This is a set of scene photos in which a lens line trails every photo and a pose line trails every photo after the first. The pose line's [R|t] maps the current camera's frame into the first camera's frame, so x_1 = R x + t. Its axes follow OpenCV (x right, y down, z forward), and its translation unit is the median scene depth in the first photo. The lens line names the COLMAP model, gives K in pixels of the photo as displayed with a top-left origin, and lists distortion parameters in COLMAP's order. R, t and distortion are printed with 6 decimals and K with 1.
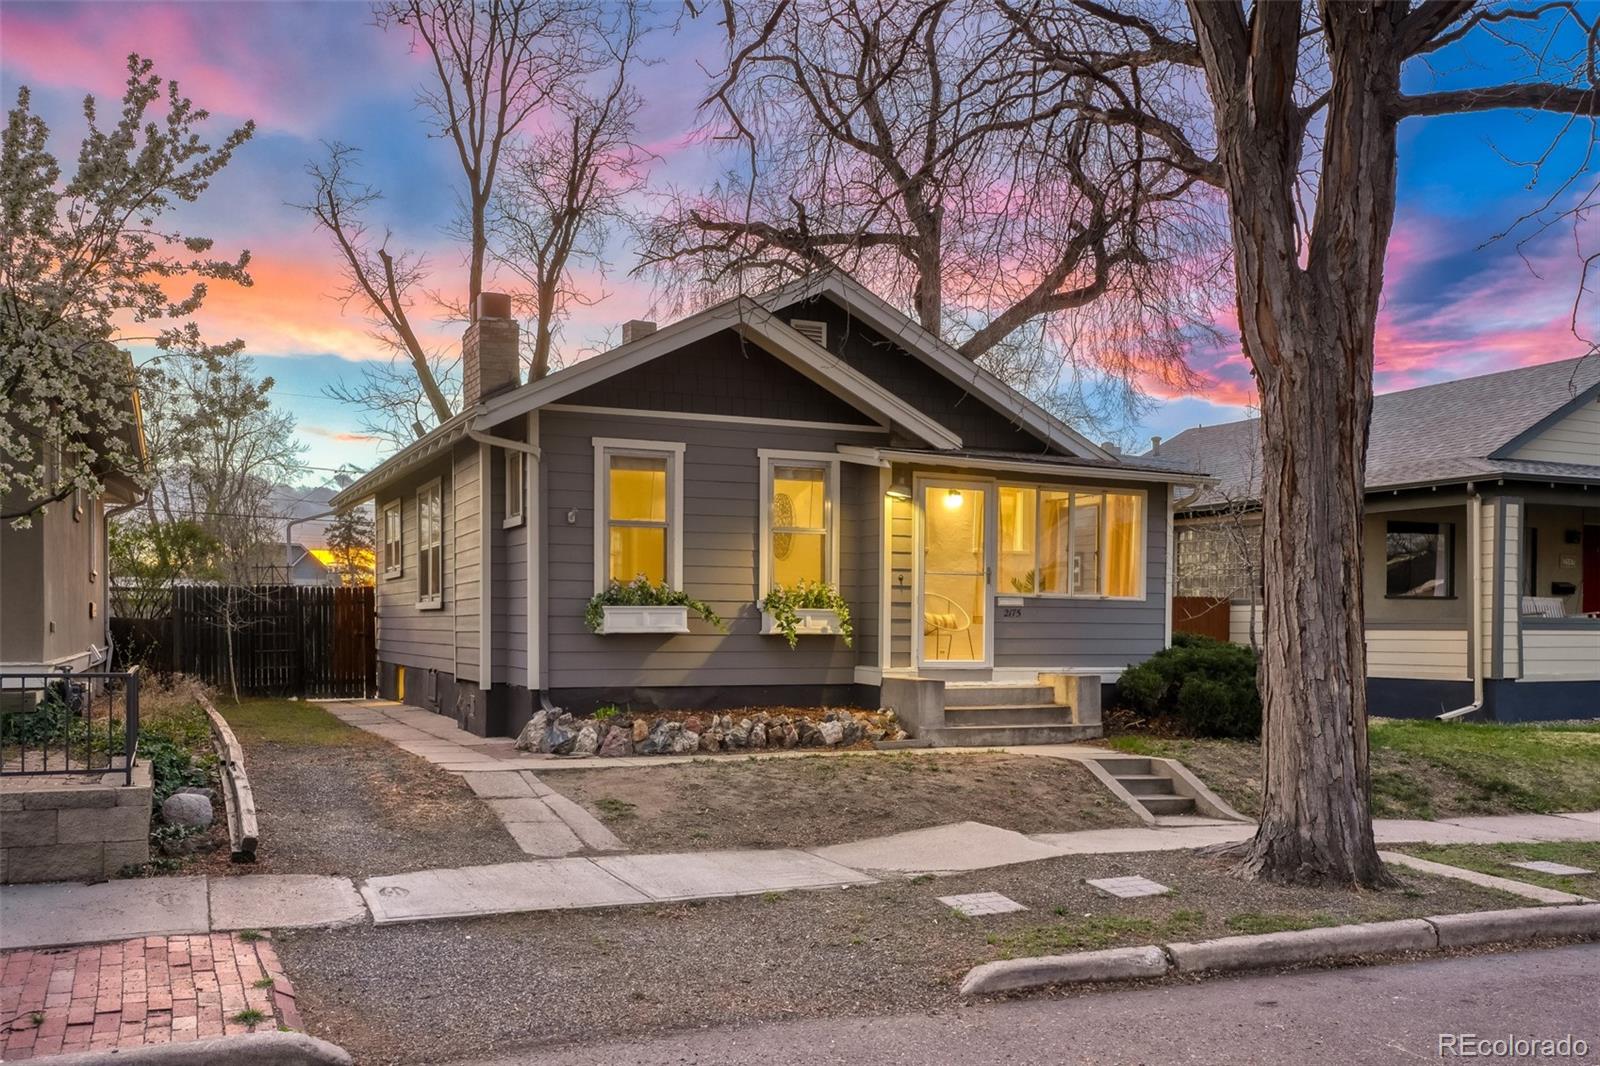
lens RADIAL K [[1349.3, 0, 798.2], [0, 1349.3, 653.8], [0, 0, 1]] dist [0.000644, -0.000411]
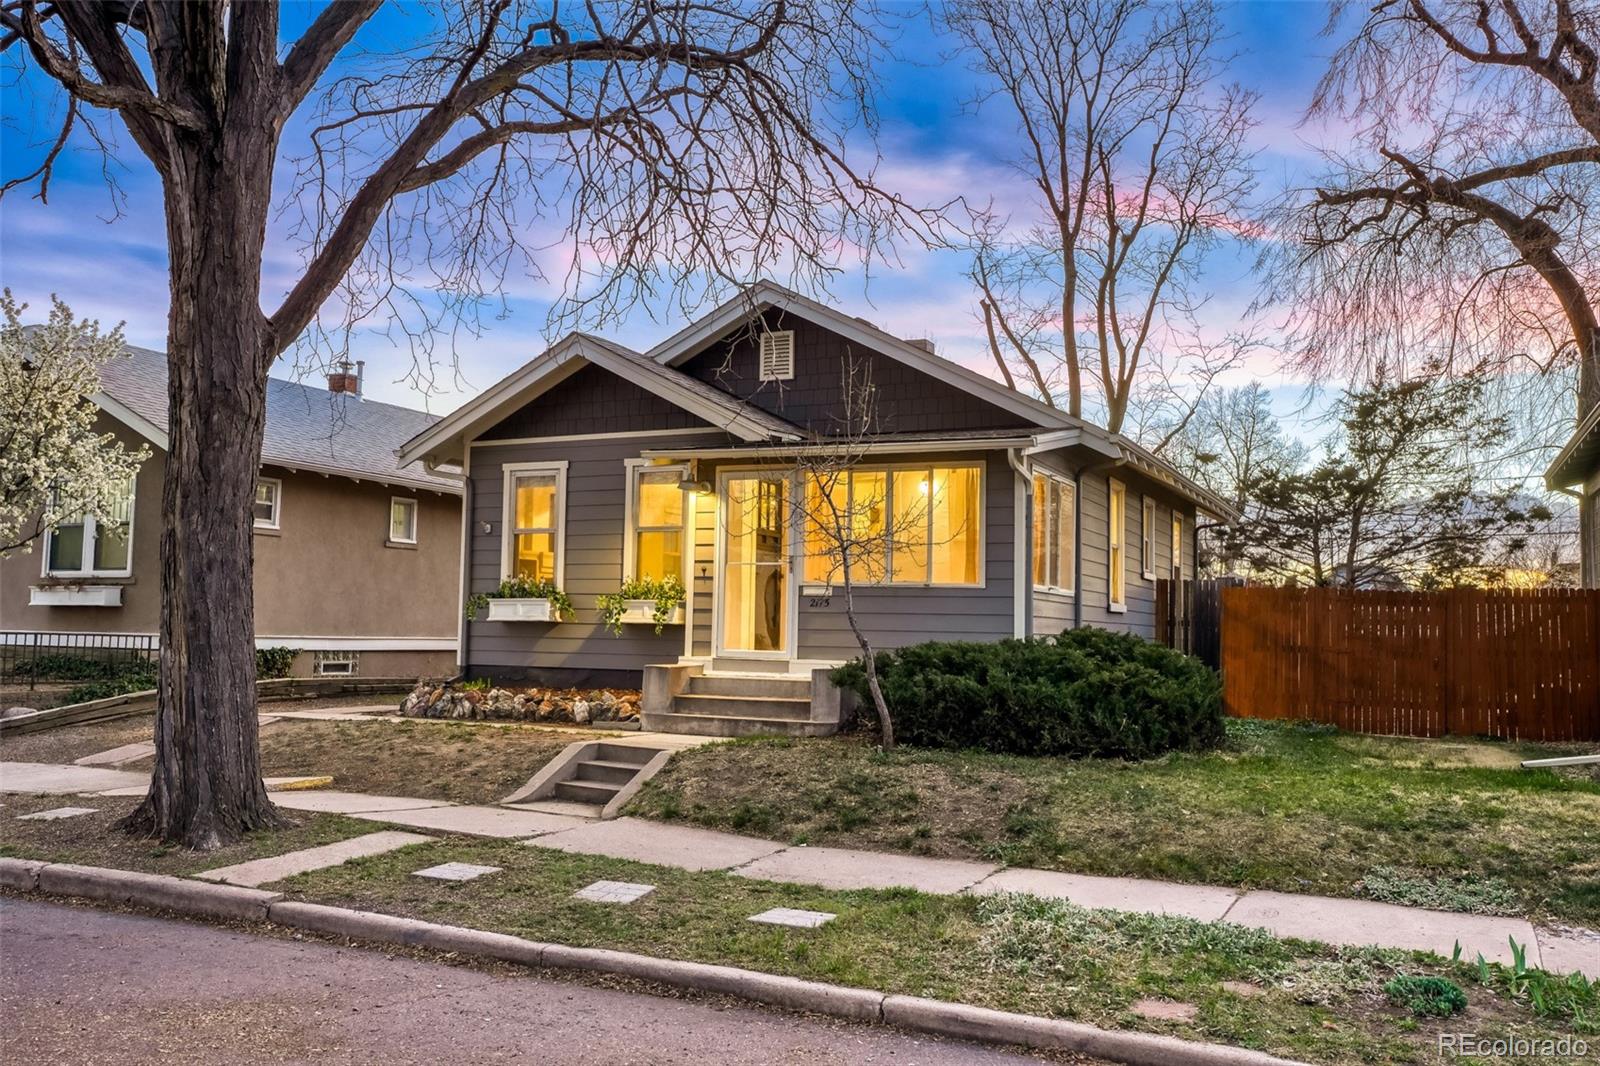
lens RADIAL K [[1320.9, 0, 800.0], [0, 1320.9, 533.0], [0, 0, 1]] dist [0.035572, -0.000731]
pose [[0.651318, -0.052500, -0.756987, 0.894630], [-0.031174, 0.994910, -0.095823, 0.011071], [0.758164, 0.086010, 0.646366, 0.398128]]
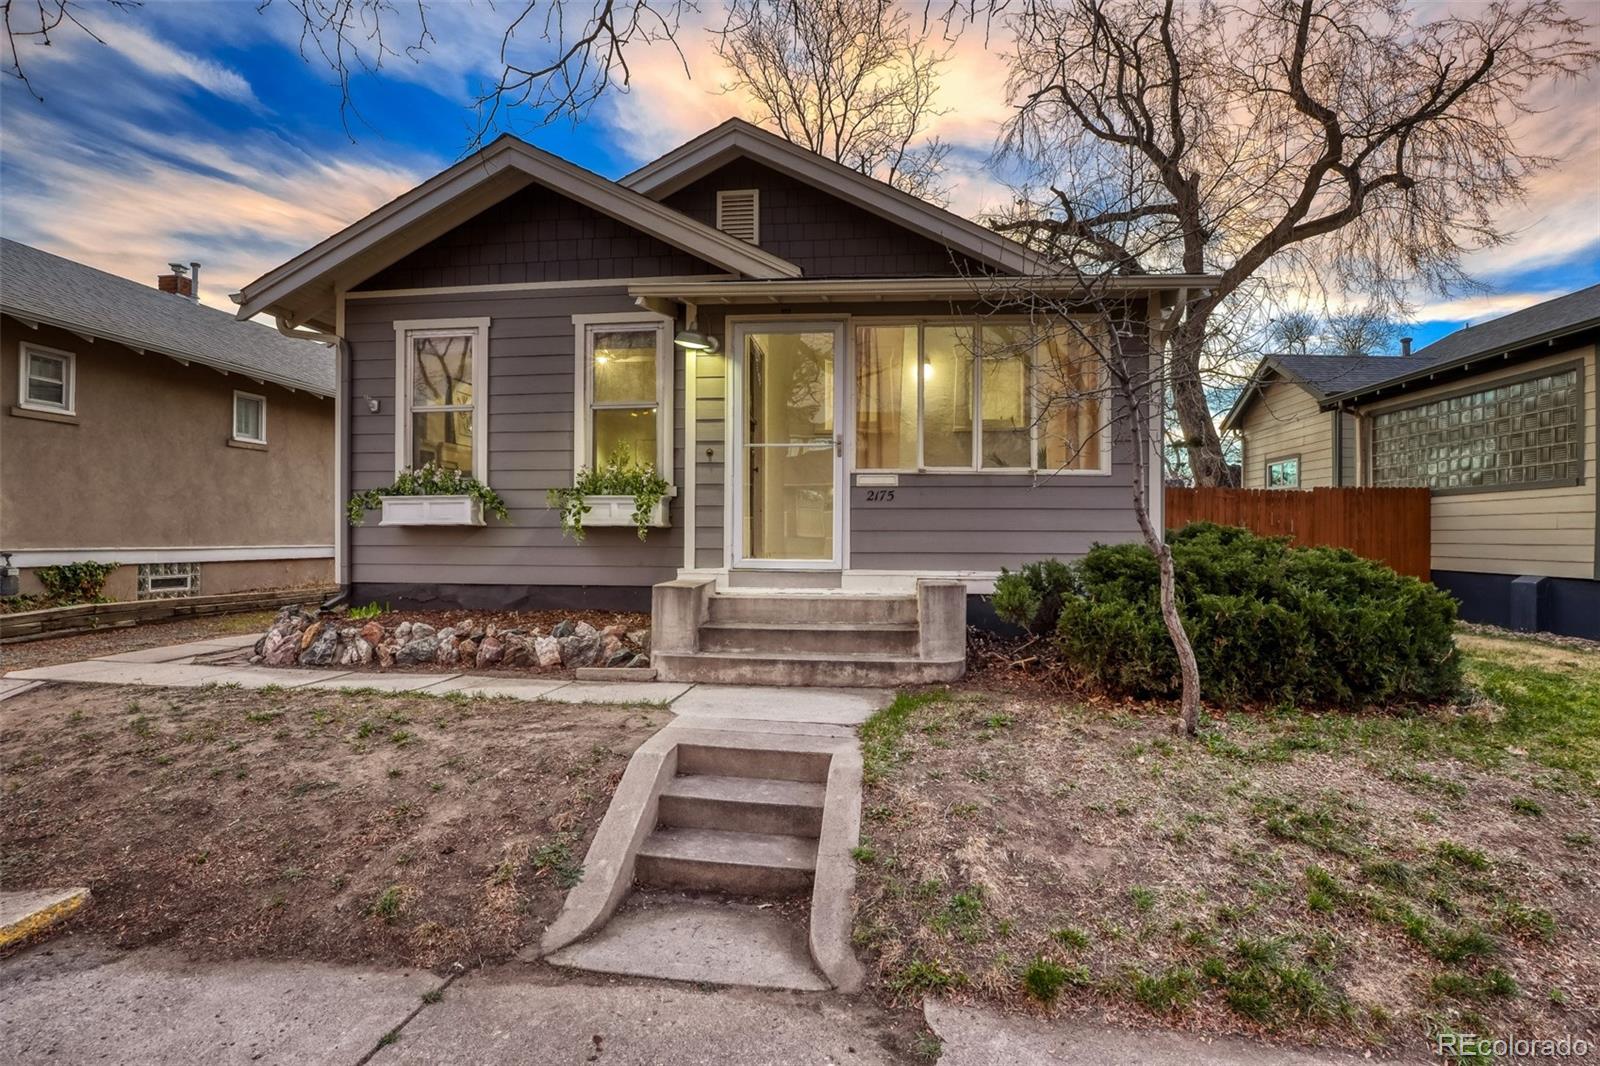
lens RADIAL K [[780.8, 0, 802.6], [0, 780.8, 533.9], [0, 0, 1]] dist [-0.049759, 0.011498]
pose [[0.863714, -0.006161, -0.503944, 0.349011], [-0.007448, 0.999660, -0.024986, 0.001466], [0.503927, 0.025334, 0.863375, 0.640777]]
